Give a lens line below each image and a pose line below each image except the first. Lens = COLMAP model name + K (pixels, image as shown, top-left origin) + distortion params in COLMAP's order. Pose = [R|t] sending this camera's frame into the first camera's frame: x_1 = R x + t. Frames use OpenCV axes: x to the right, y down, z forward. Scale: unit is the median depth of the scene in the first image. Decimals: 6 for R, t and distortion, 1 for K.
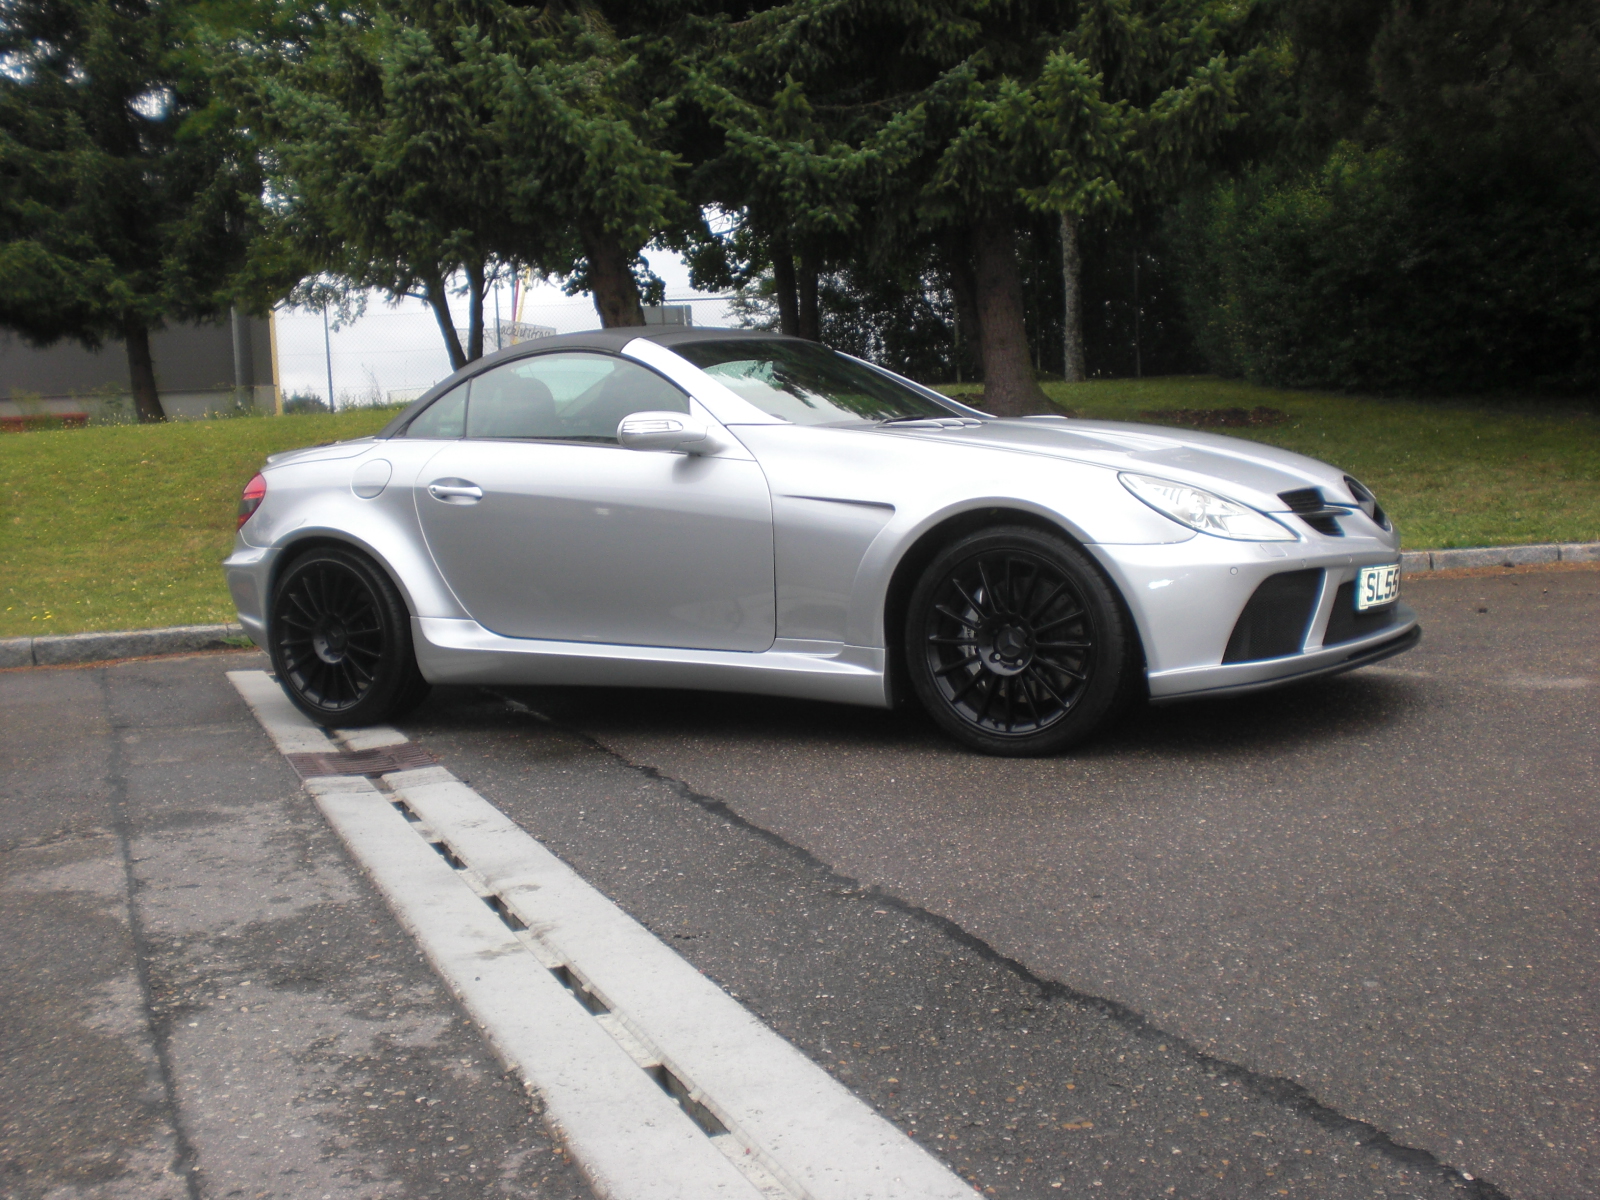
lens RADIAL K [[1811.3, 0, 819.5], [0, 1811.3, 617.5], [0, 0, 1]] dist [-0.052503, -0.243792]
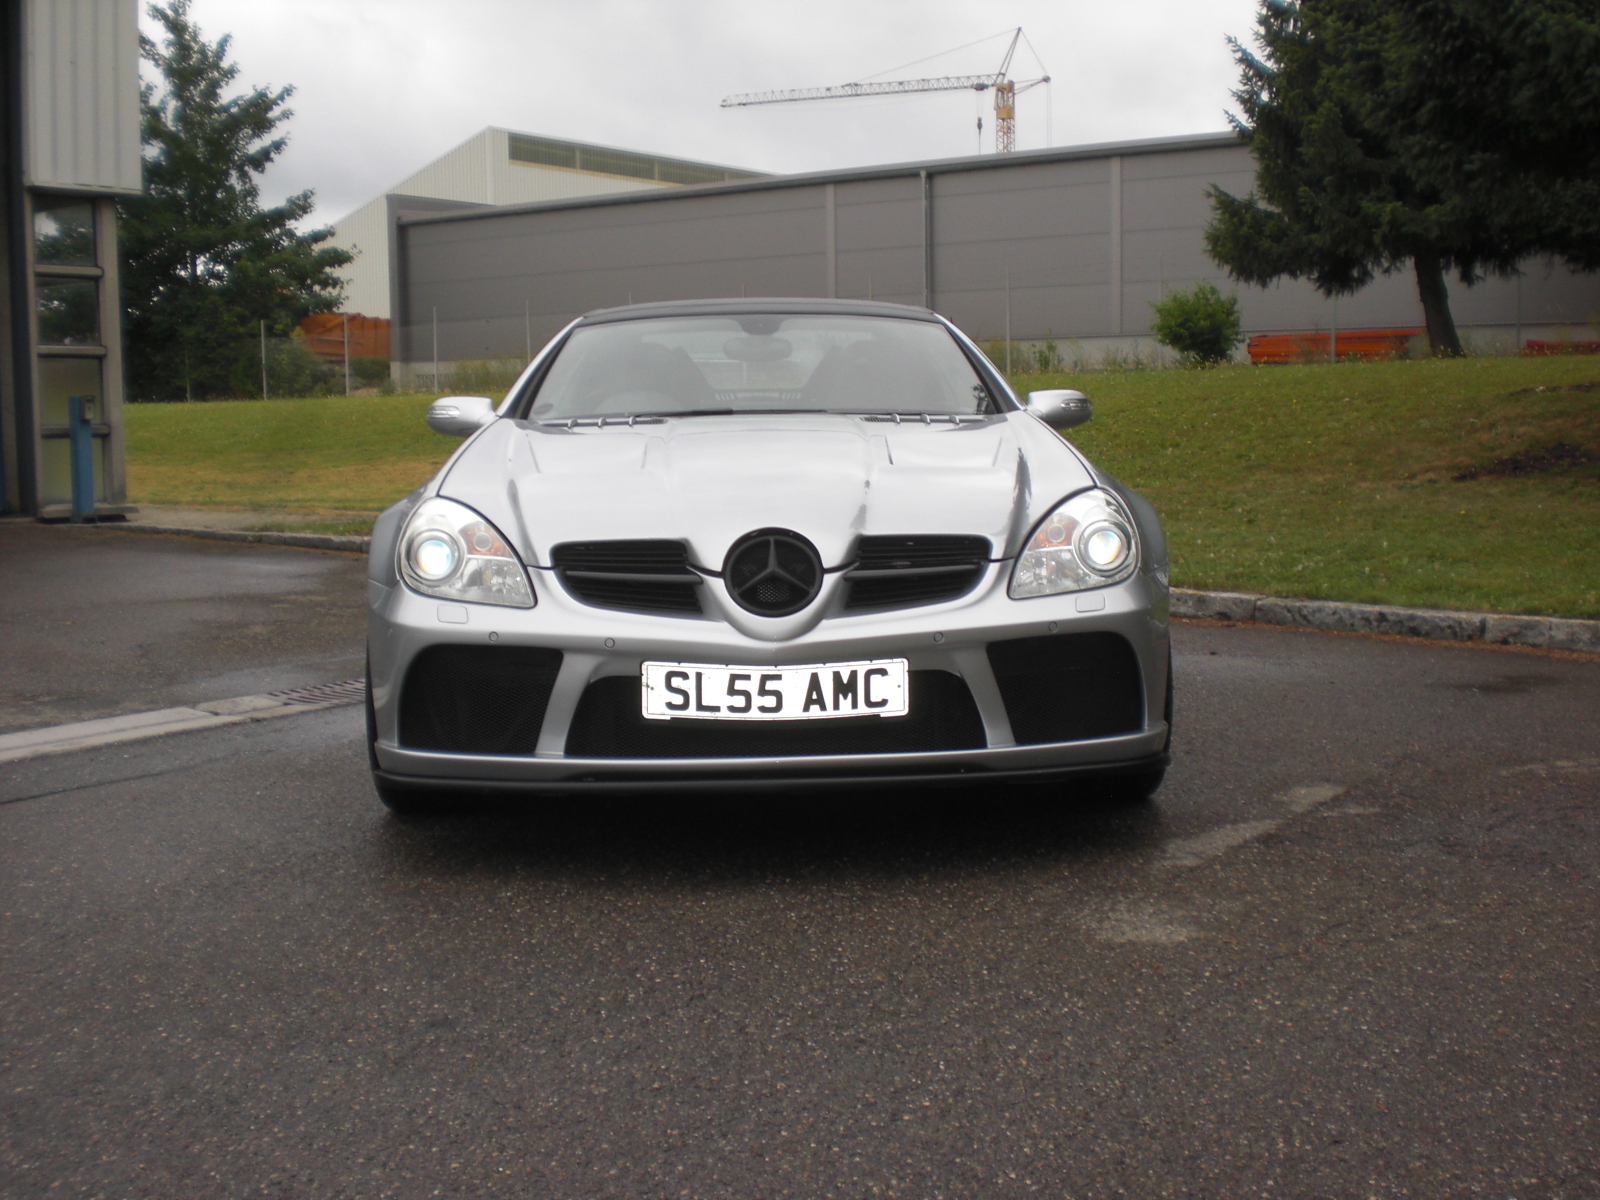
lens RADIAL K [[1806.1, 0, 793.9], [0, 1806.1, 623.9], [0, 0, 1]] dist [-0.050846, -0.238192]
pose [[0.524980, 0.140128, -0.839500, 0.362814], [-0.094991, 0.989838, 0.105820, -0.047895], [0.845797, 0.024191, 0.532956, 0.266333]]
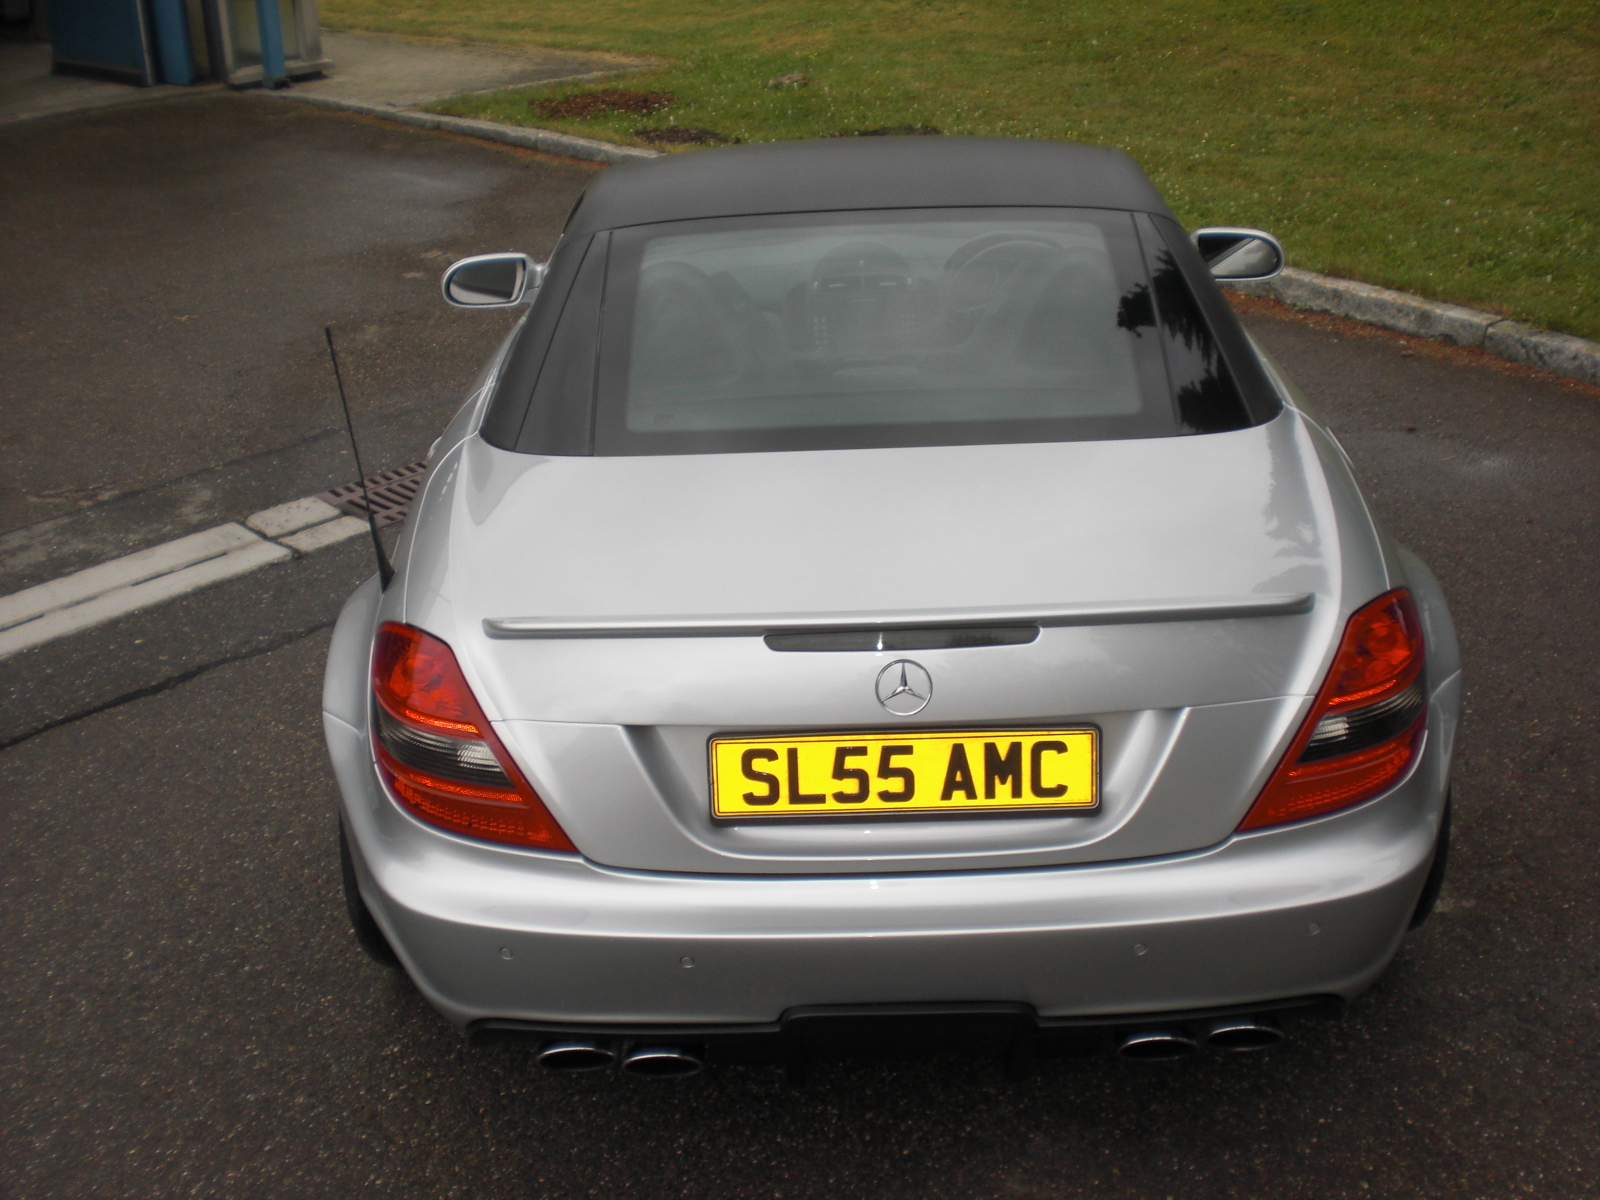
lens RADIAL K [[1796.8, 0, 790.5], [0, 1796.8, 639.0], [0, 0, 1]] dist [-0.062661, -0.184543]
pose [[0.373656, 0.431042, -0.821331, 0.312184], [-0.065194, 0.895482, 0.440298, -0.136221], [0.925273, -0.110974, 0.362704, 0.344851]]
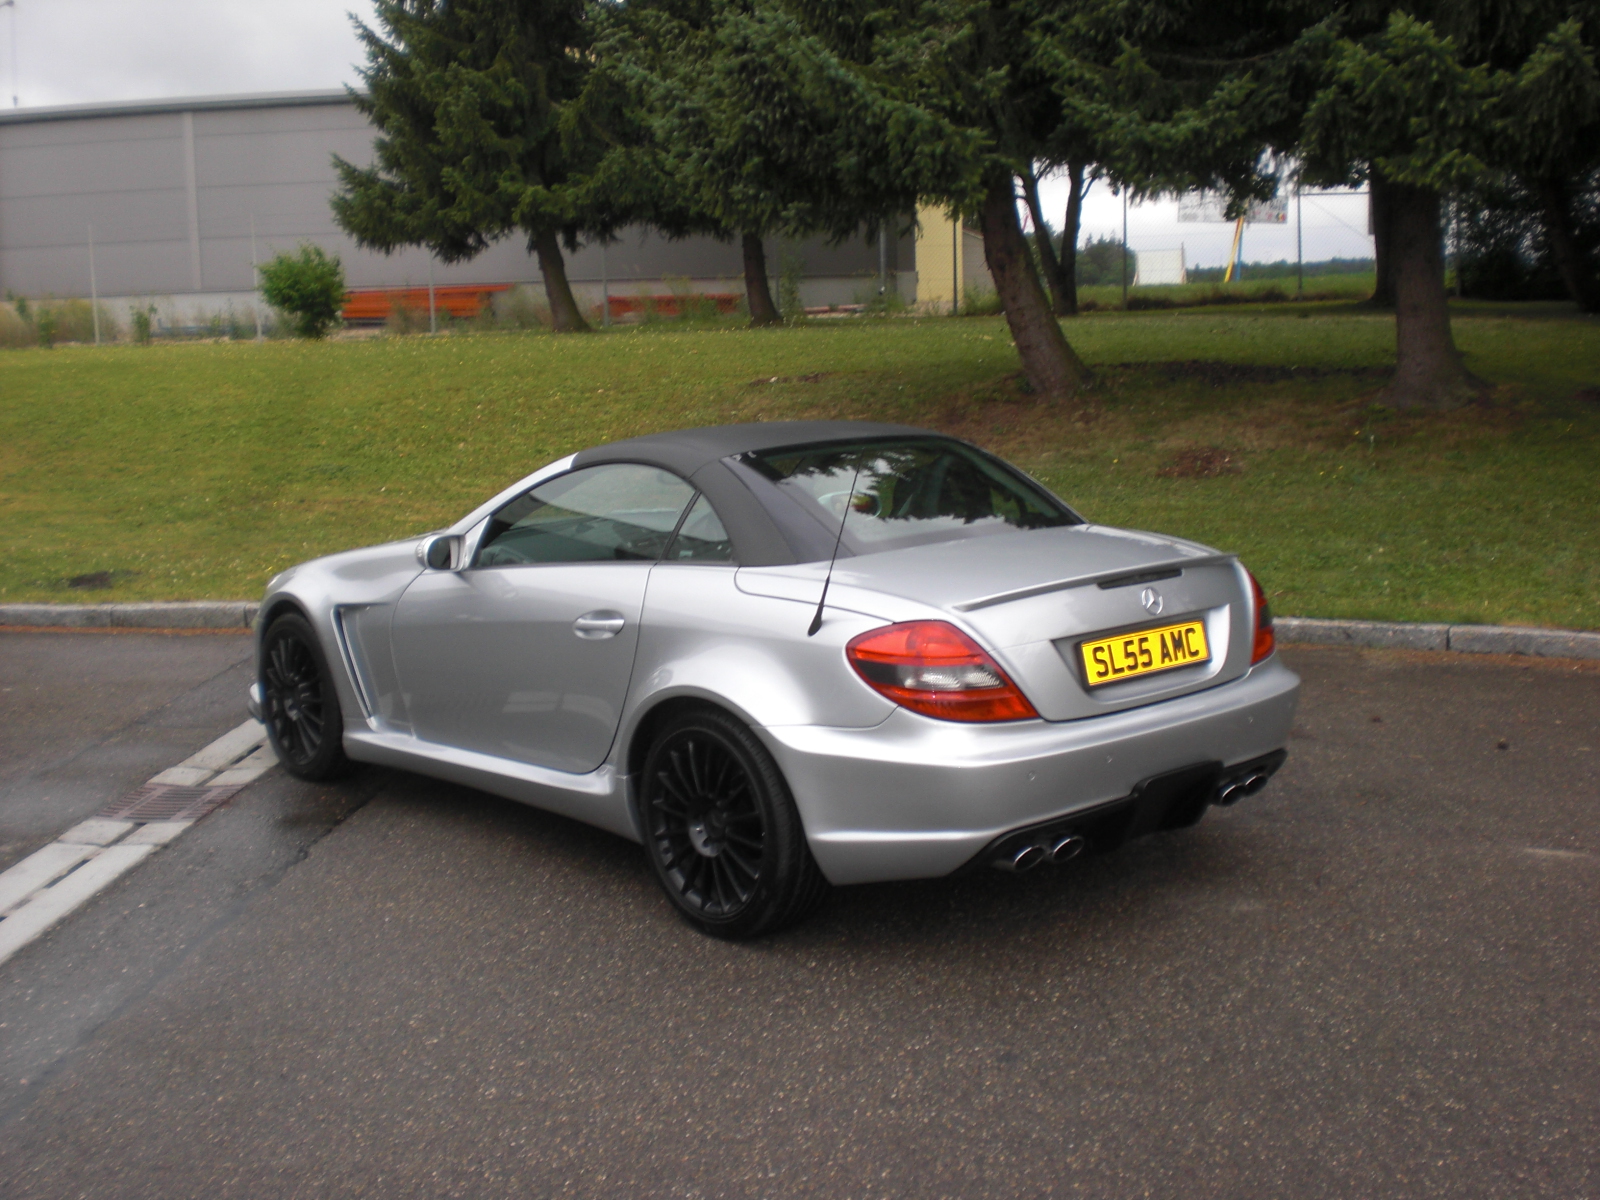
lens RADIAL K [[1815.4, 0, 811.3], [0, 1815.4, 610.8], [0, 0, 1]] dist [-0.063791, -0.203451]
pose [[0.902764, 0.099177, -0.418546, 0.259508], [-0.065282, 0.993375, 0.094578, -0.079066], [0.425153, -0.058058, 0.903258, 0.050460]]
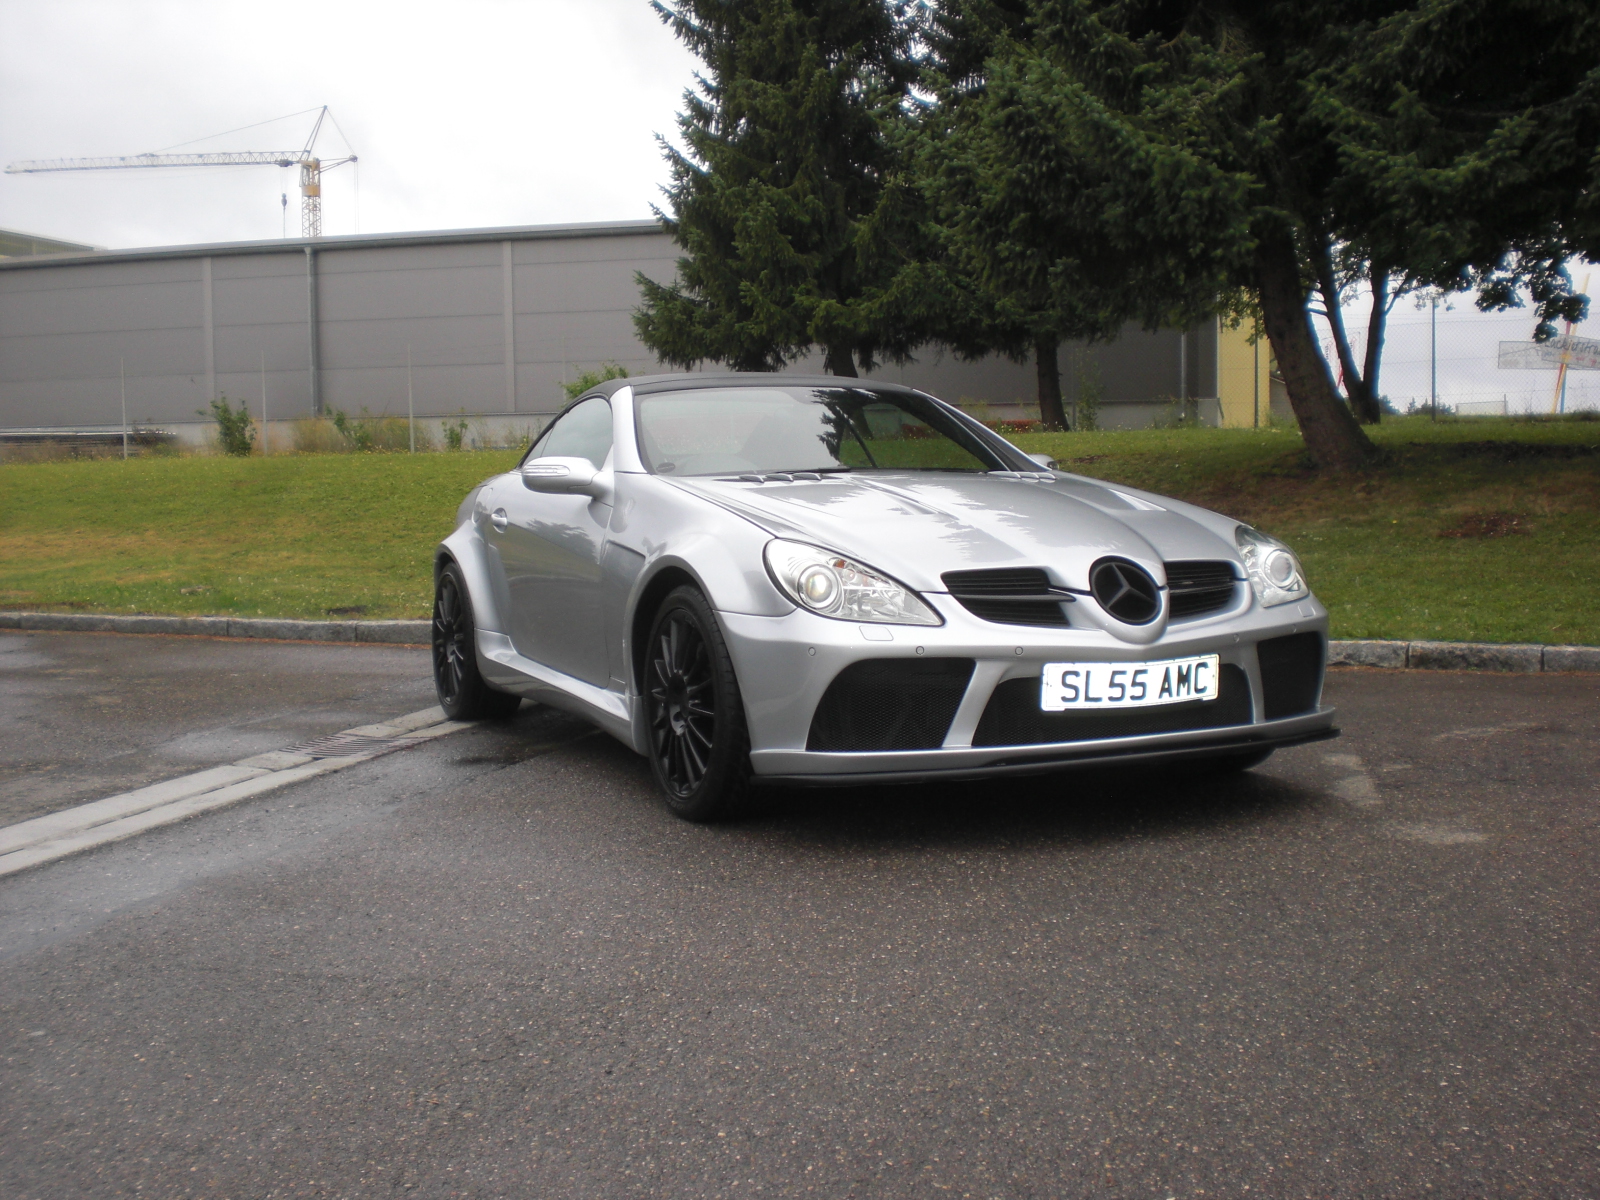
lens RADIAL K [[1811.3, 0, 819.5], [0, 1811.3, 617.5], [0, 0, 1]] dist [-0.052503, -0.243792]
pose [[0.817781, 0.080528, -0.569868, 0.278140], [-0.082969, 0.996315, 0.021725, -0.023221], [0.569518, 0.029515, 0.821449, 0.087661]]
